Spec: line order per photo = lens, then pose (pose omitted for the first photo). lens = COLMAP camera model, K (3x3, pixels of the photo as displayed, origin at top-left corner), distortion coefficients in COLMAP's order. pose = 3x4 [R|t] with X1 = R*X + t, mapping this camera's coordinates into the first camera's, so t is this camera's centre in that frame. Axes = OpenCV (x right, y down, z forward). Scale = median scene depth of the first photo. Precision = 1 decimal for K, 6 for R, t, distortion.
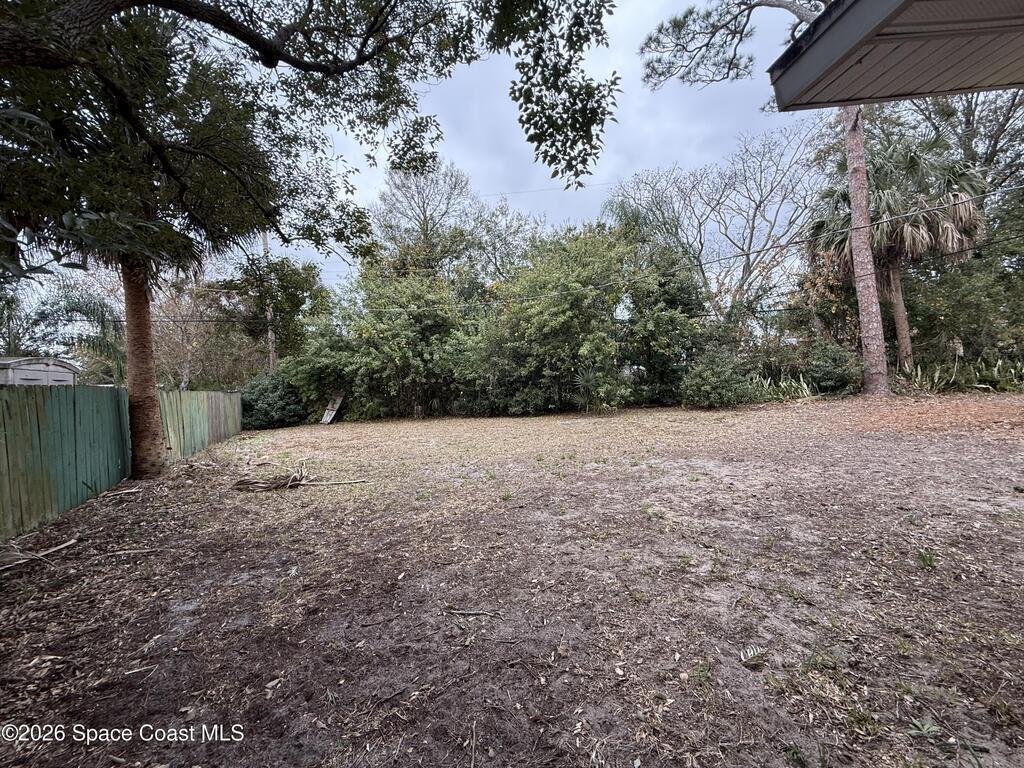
lens RADIAL K [[406.8, 0, 510.3], [0, 406.8, 382.3], [0, 0, 1]] dist [-0.000121, 0.000078]
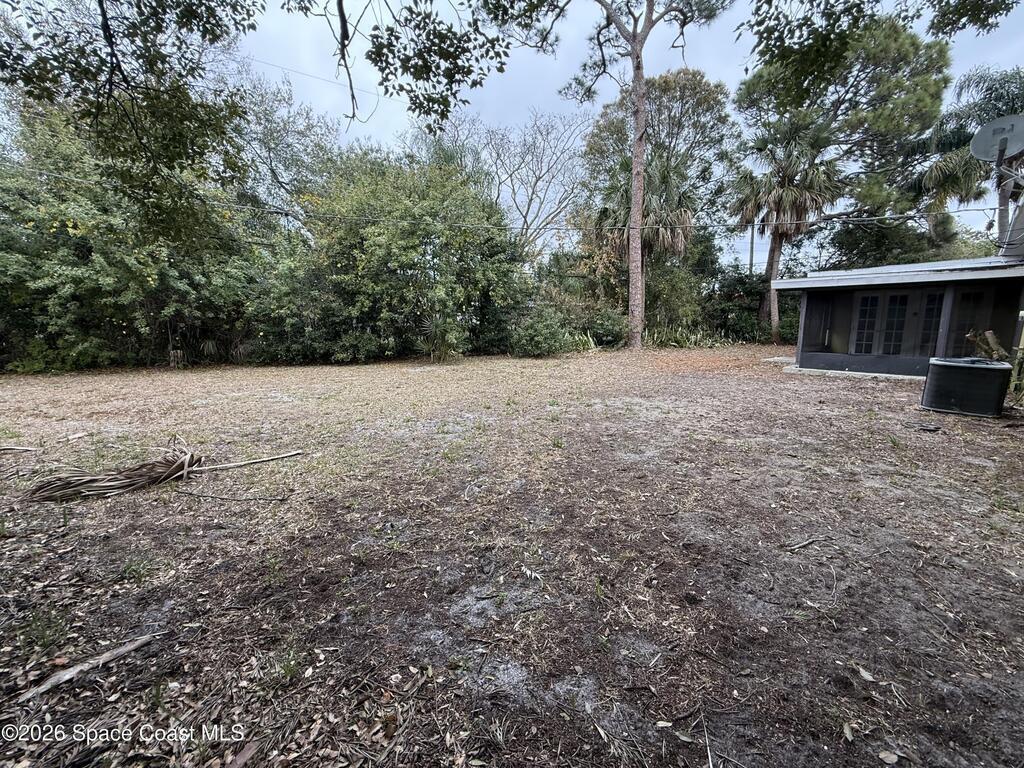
lens RADIAL K [[406.8, 0, 510.3], [0, 406.8, 382.3], [0, 0, 1]] dist [-0.000121, 0.000078]
pose [[0.802847, -0.027235, 0.595563, -0.244952], [-0.045260, 0.993289, 0.106436, 0.017330], [-0.594465, -0.112407, 0.796226, 0.128322]]
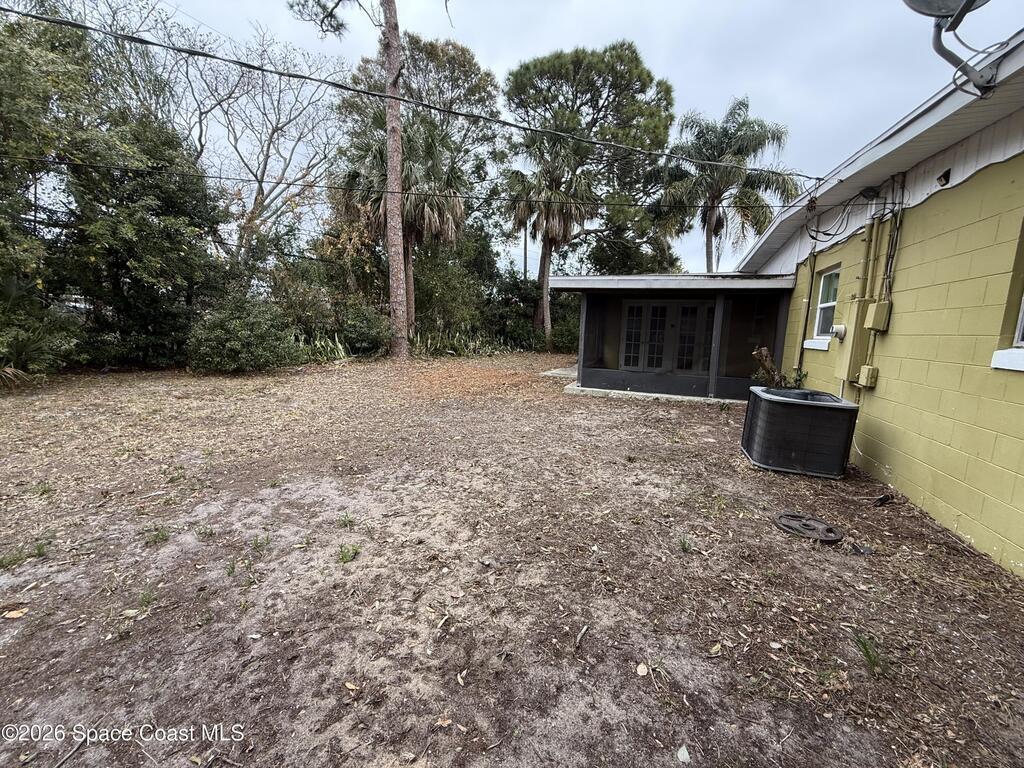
lens RADIAL K [[406.8, 0, 510.3], [0, 406.8, 382.3], [0, 0, 1]] dist [-0.000121, 0.000078]
pose [[0.426767, -0.041905, 0.903390, 0.047916], [-0.056952, 0.995698, 0.073092, 0.000275], [-0.902566, -0.082643, 0.422545, 0.256536]]
